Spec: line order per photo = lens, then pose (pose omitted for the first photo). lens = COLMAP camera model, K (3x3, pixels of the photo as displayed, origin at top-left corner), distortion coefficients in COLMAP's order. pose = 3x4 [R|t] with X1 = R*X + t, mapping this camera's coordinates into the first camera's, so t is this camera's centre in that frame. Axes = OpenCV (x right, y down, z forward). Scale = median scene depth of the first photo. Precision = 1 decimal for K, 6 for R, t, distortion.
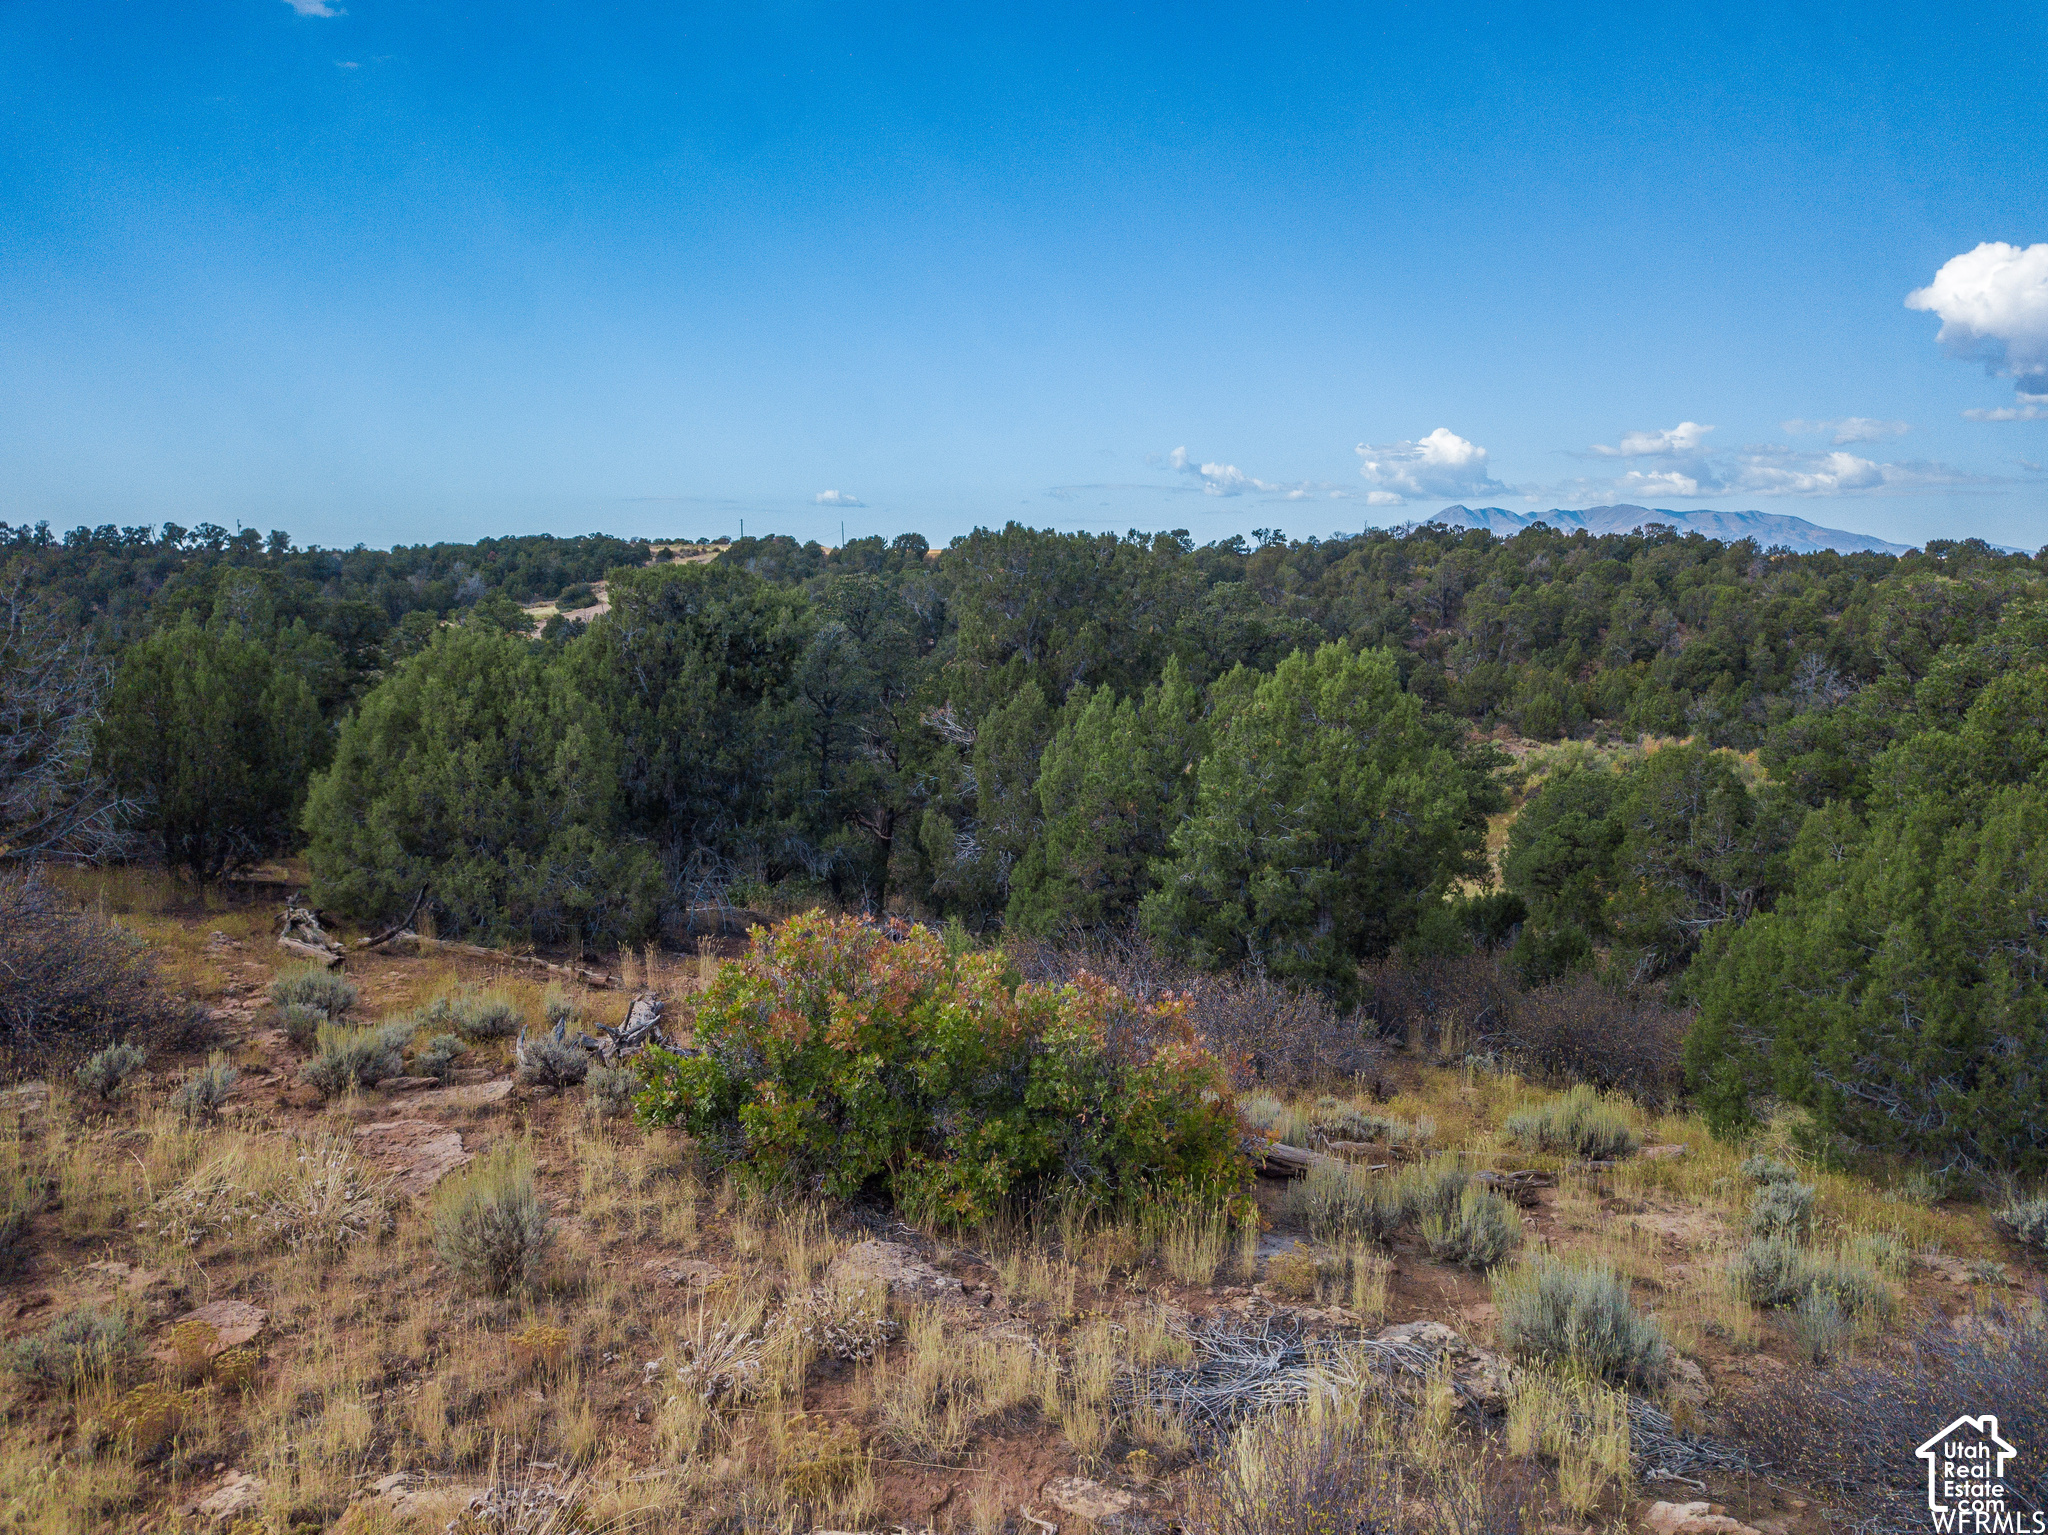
lens RADIAL K [[1562.3, 0, 1032.8], [0, 1562.3, 780.9], [0, 0, 1]] dist [0.014858, -0.015538]
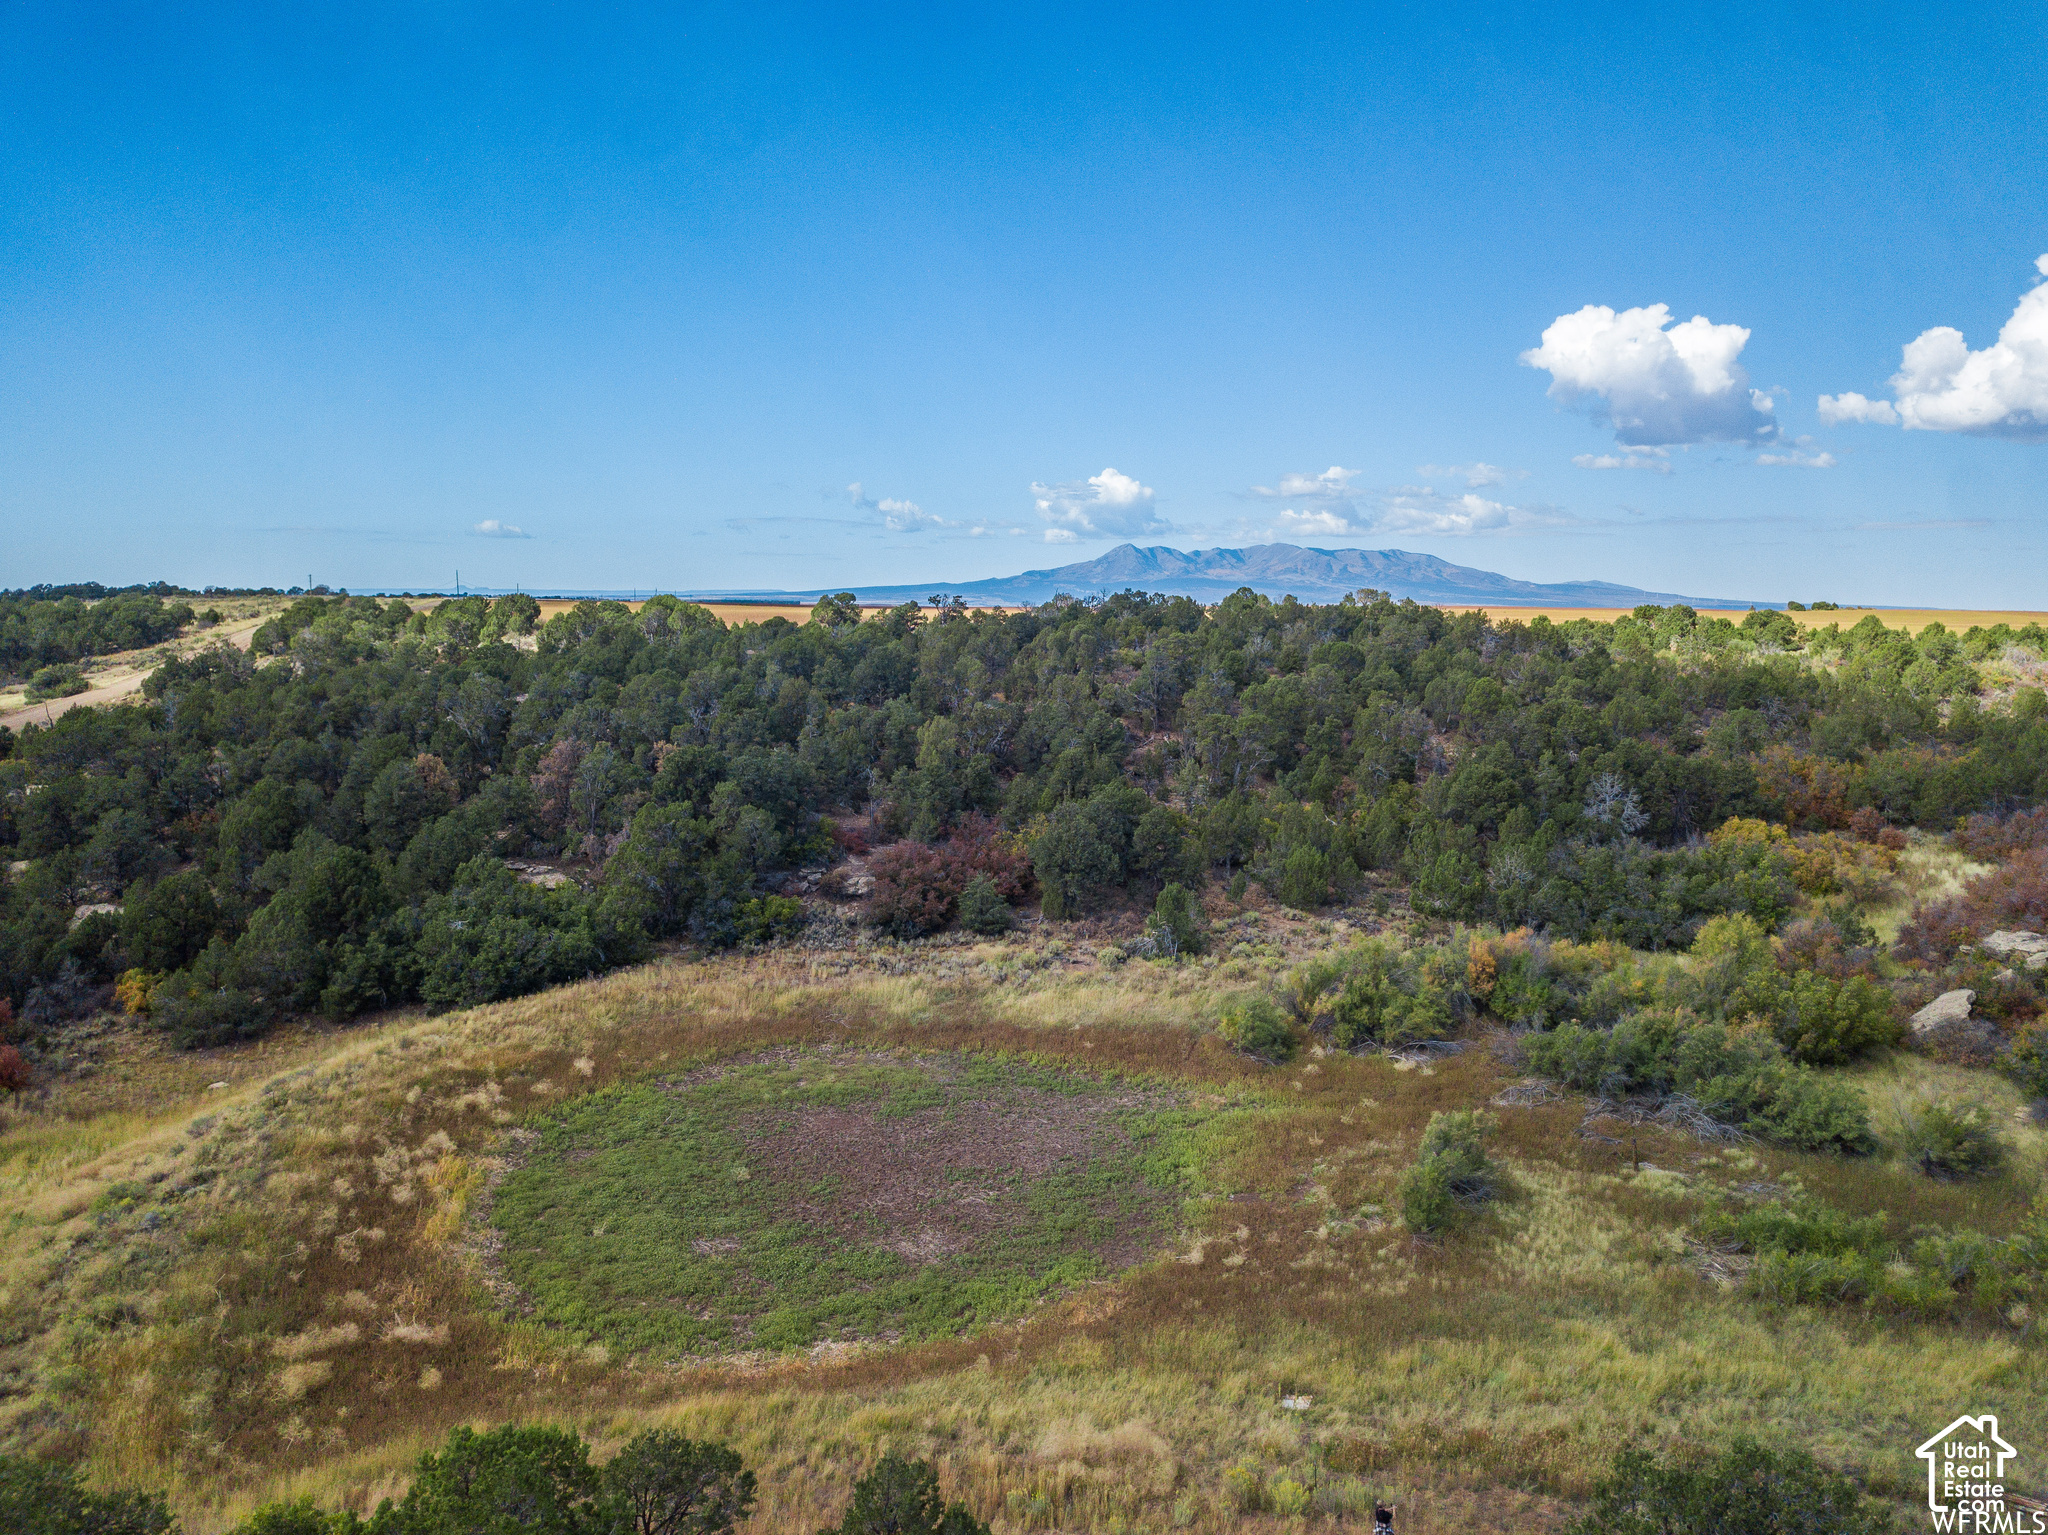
lens RADIAL K [[1562.3, 0, 1040.9], [0, 1562.3, 767.5], [0, 0, 1]] dist [0.014858, -0.015538]
pose [[0.978669, -0.026609, 0.203714, 0.020451], [0.032678, 0.999115, -0.026487, -0.035369], [-0.202828, 0.032579, 0.978672, 0.125962]]
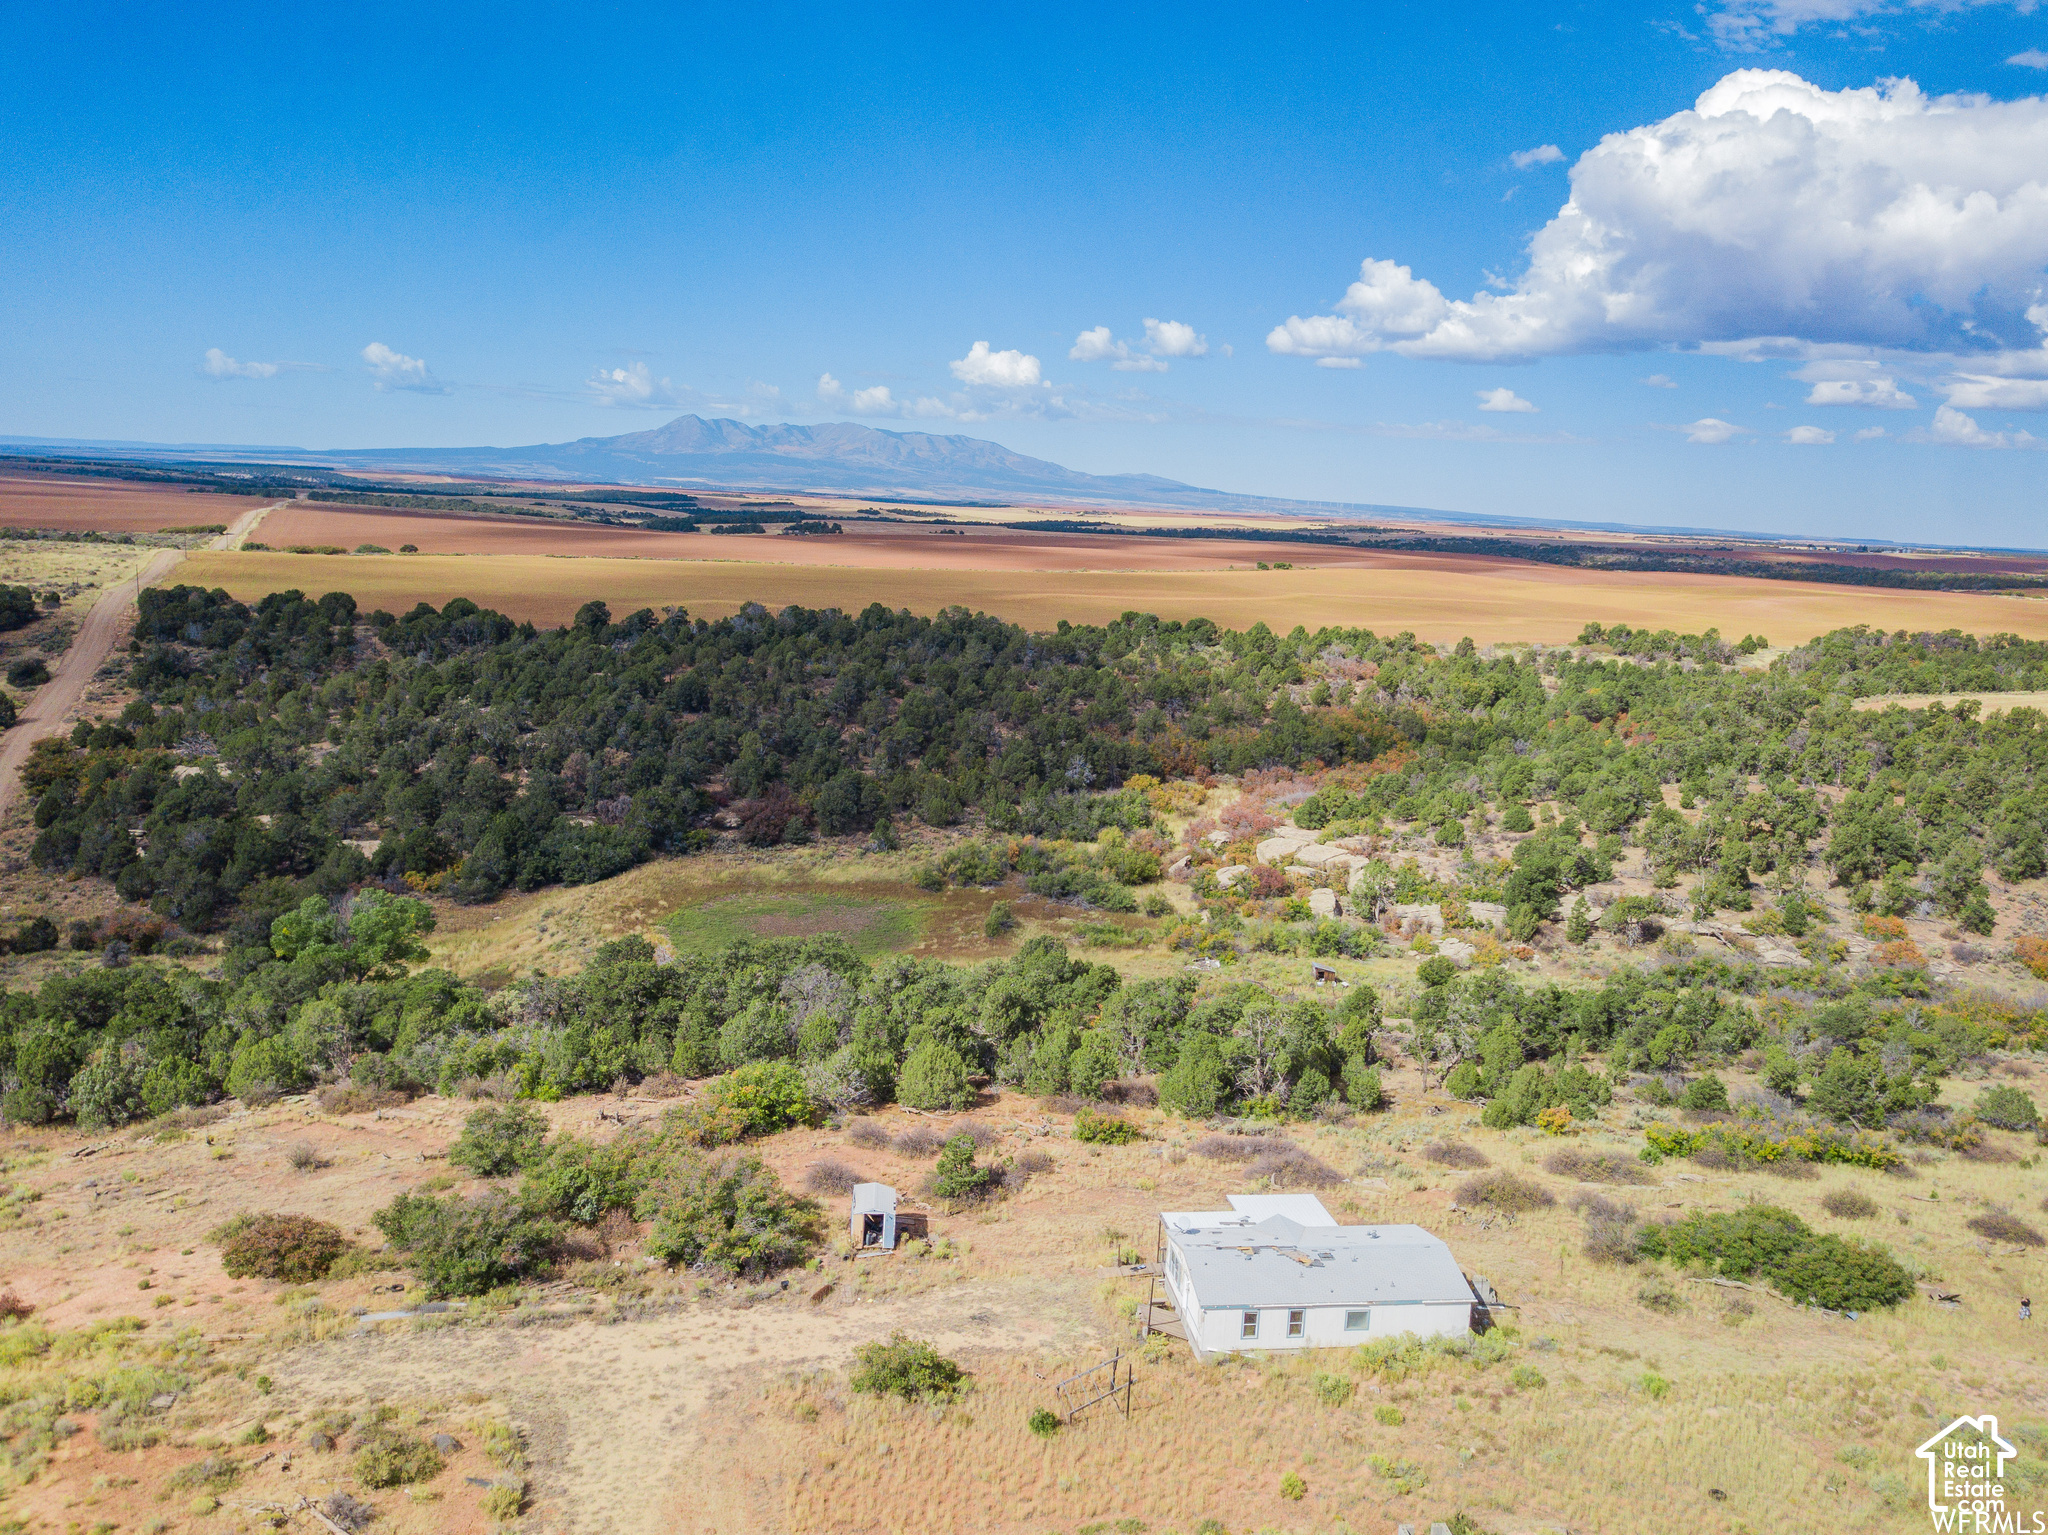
lens RADIAL K [[1562.3, 0, 1034.7], [0, 1562.3, 804.8], [0, 0, 1]] dist [0.014858, -0.015538]
pose [[0.888806, -0.068185, 0.453182, -0.146791], [0.033133, 0.995843, 0.084850, -0.083071], [-0.457084, -0.060399, 0.887370, -0.224875]]
